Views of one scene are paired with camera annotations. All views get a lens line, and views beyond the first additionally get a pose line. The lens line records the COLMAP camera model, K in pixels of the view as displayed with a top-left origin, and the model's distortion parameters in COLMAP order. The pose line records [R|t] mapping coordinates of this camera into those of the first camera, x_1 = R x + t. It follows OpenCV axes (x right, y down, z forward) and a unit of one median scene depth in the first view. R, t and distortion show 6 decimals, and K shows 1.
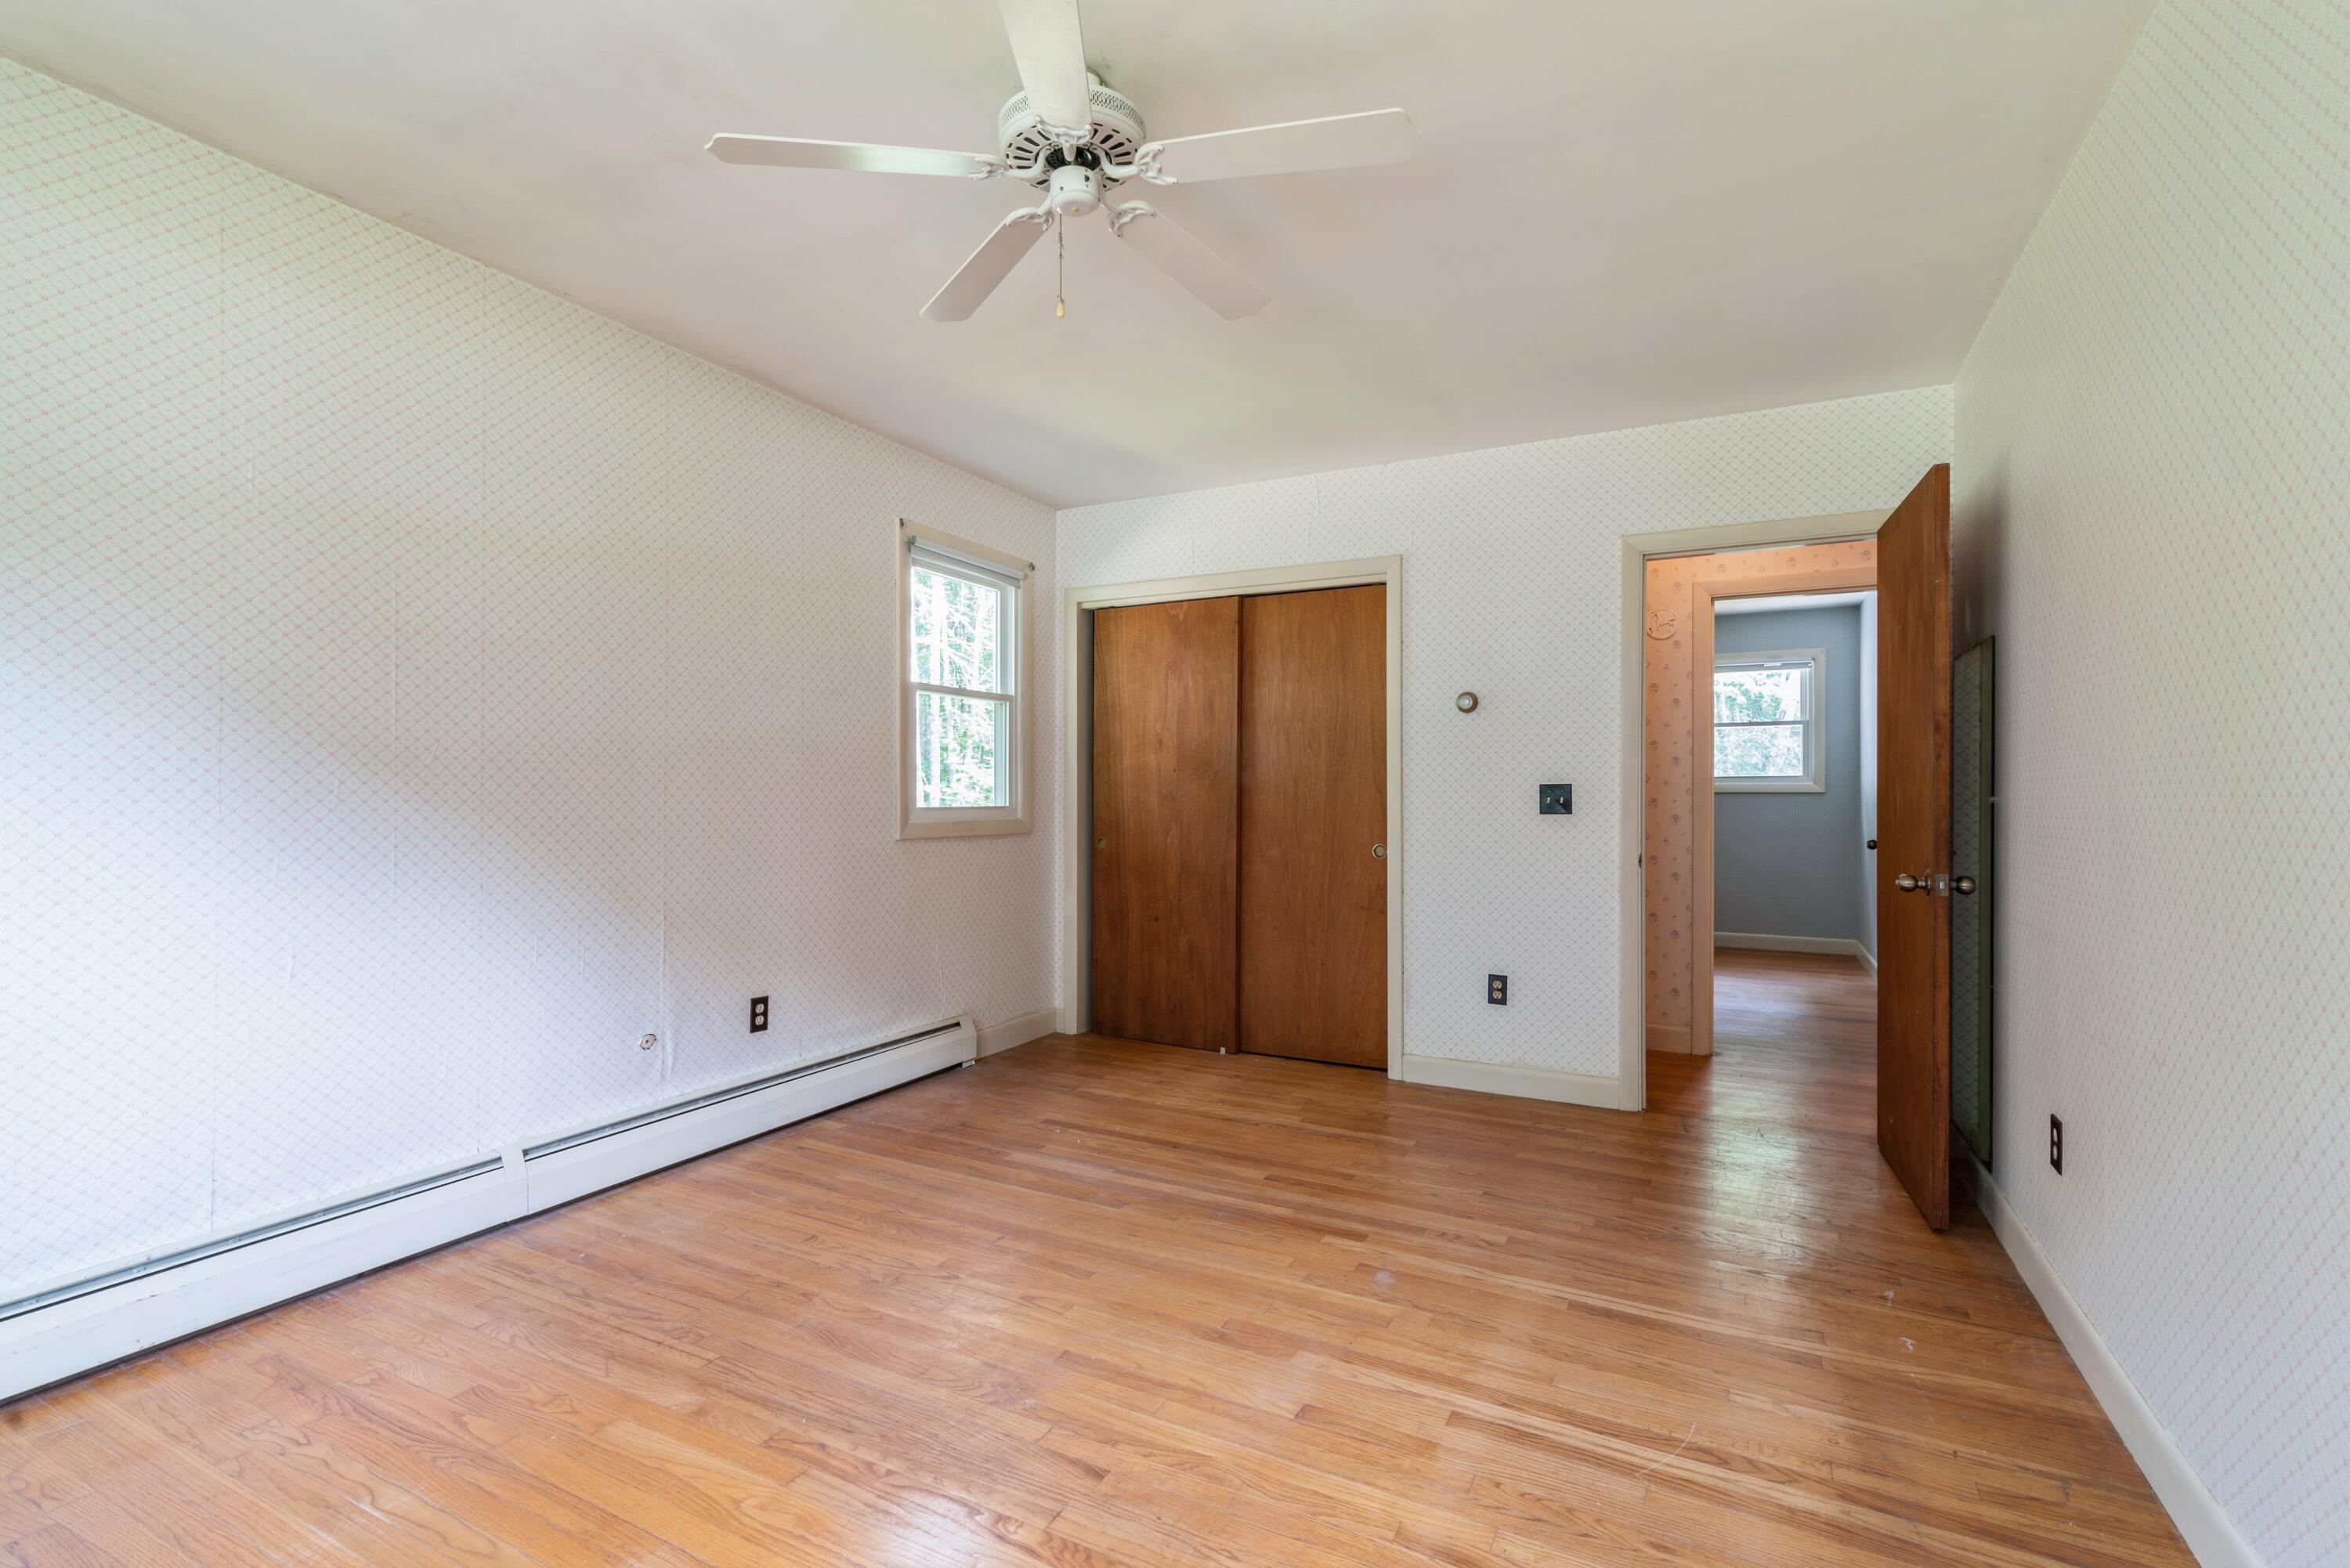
lens RADIAL K [[1056.8, 0, 1167.1], [0, 1056.8, 796.8], [0, 0, 1]] dist [0.000899, 0.000071]
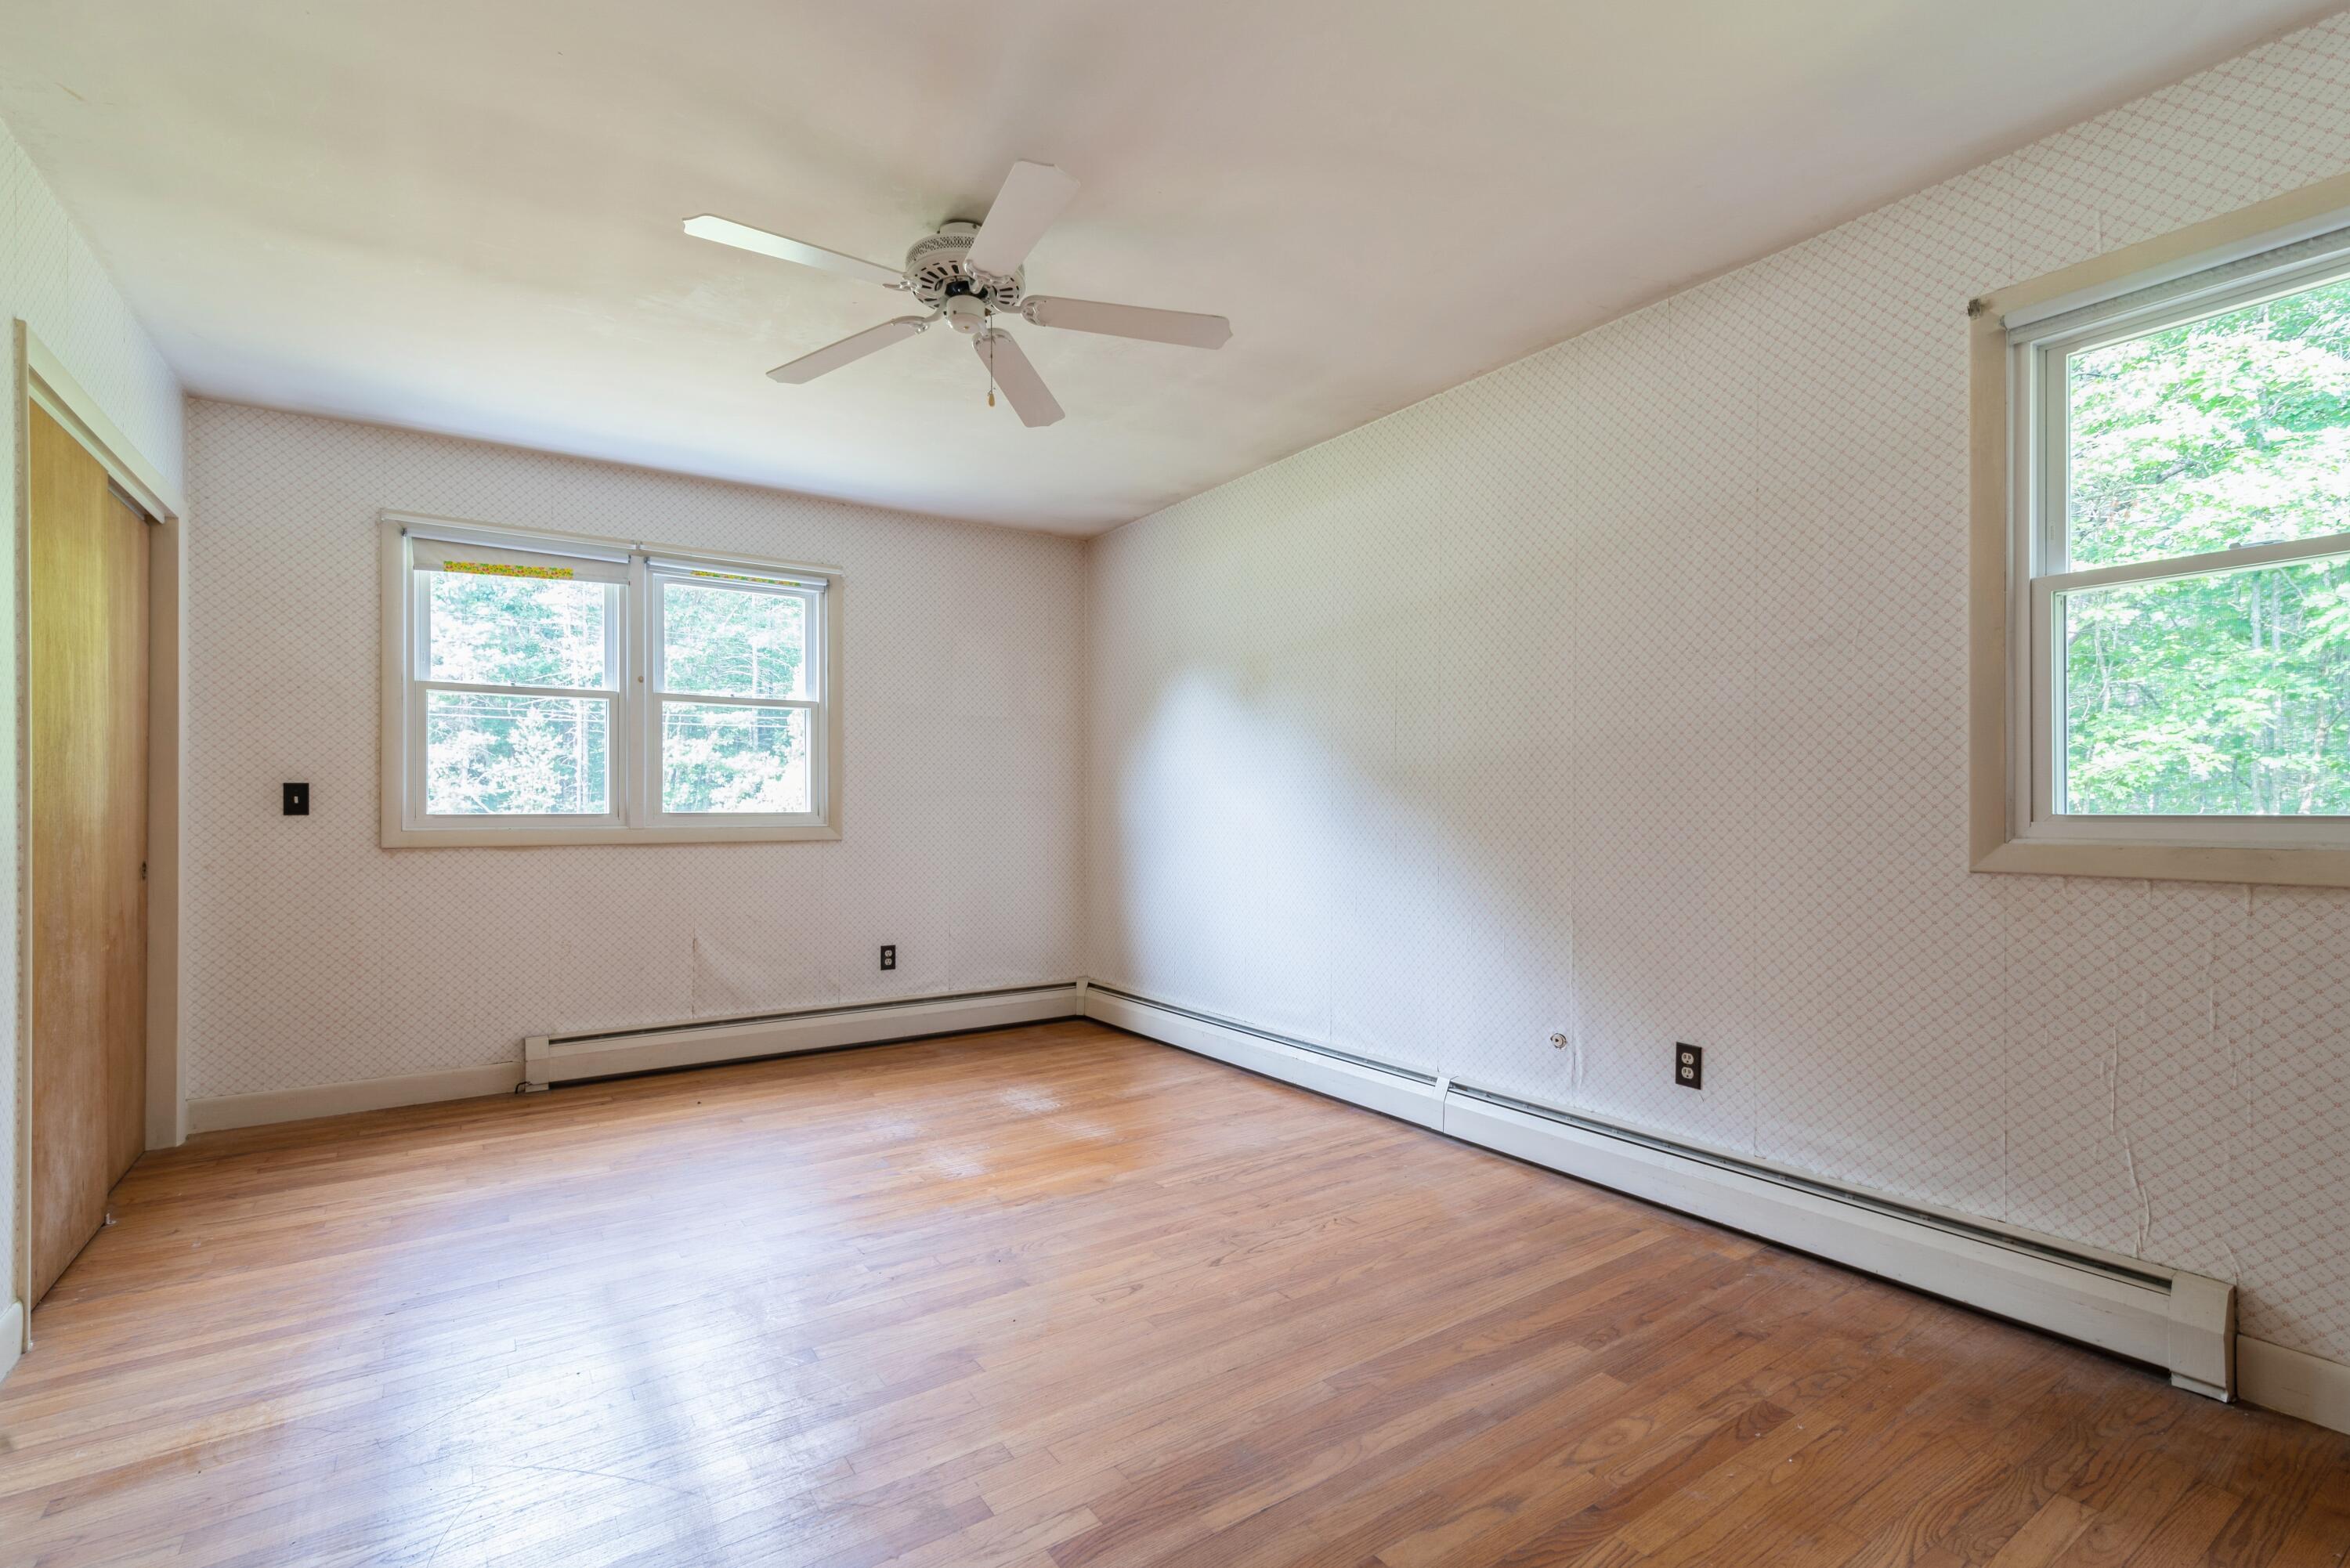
lens RADIAL K [[1056.8, 0, 1167.1], [0, 1056.8, 796.8], [0, 0, 1]] dist [0.000899, 0.000071]
pose [[-0.472520, -0.006516, -0.881296, 0.580897], [0.002417, 0.999959, -0.008690, 0.006224], [0.881317, -0.006236, -0.472485, 1.152789]]
